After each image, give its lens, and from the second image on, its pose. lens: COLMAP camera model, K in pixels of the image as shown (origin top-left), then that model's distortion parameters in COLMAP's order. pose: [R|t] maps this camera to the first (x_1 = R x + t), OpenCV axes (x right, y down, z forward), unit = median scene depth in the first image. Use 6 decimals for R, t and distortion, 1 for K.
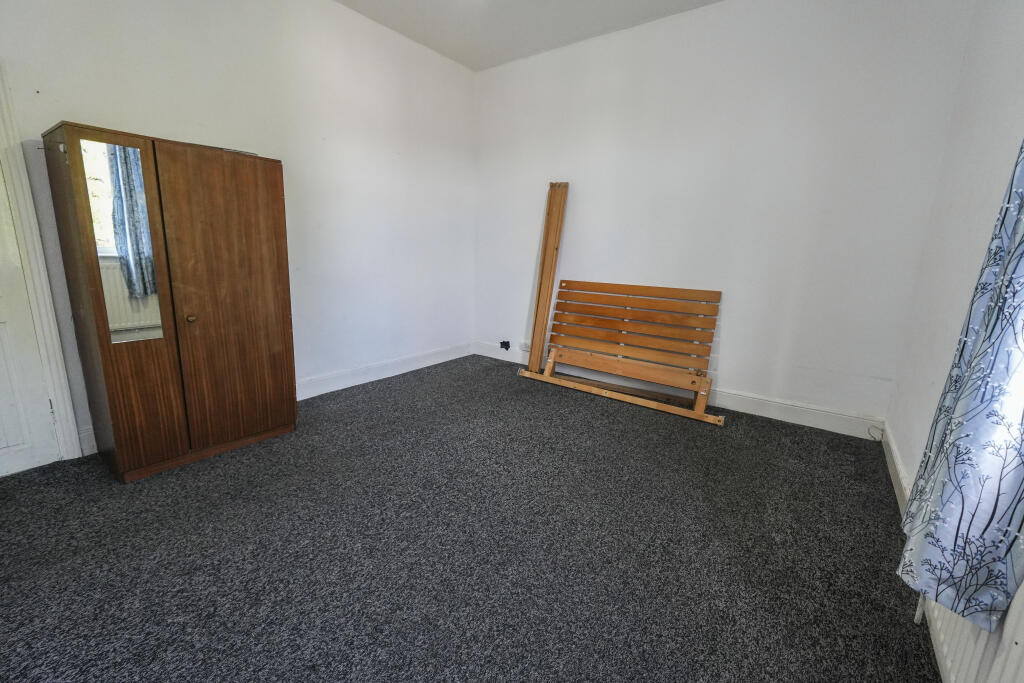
lens RADIAL K [[428.8, 0, 515.8], [0, 428.8, 336.5], [0, 0, 1]] dist [0.000461, 0.000197]
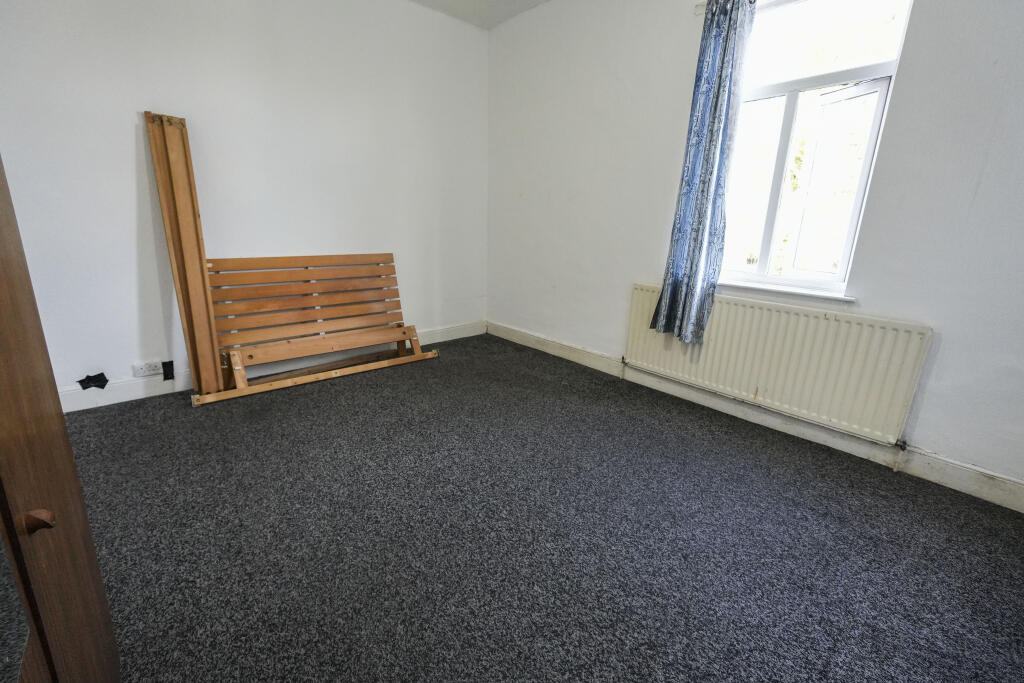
lens RADIAL K [[428.8, 0, 515.8], [0, 428.8, 336.5], [0, 0, 1]] dist [0.000461, 0.000197]
pose [[0.206390, -0.277056, 0.938426, -0.578181], [0.172775, 0.954324, 0.243751, -0.107675], [-0.963095, 0.111828, 0.244831, 0.386297]]
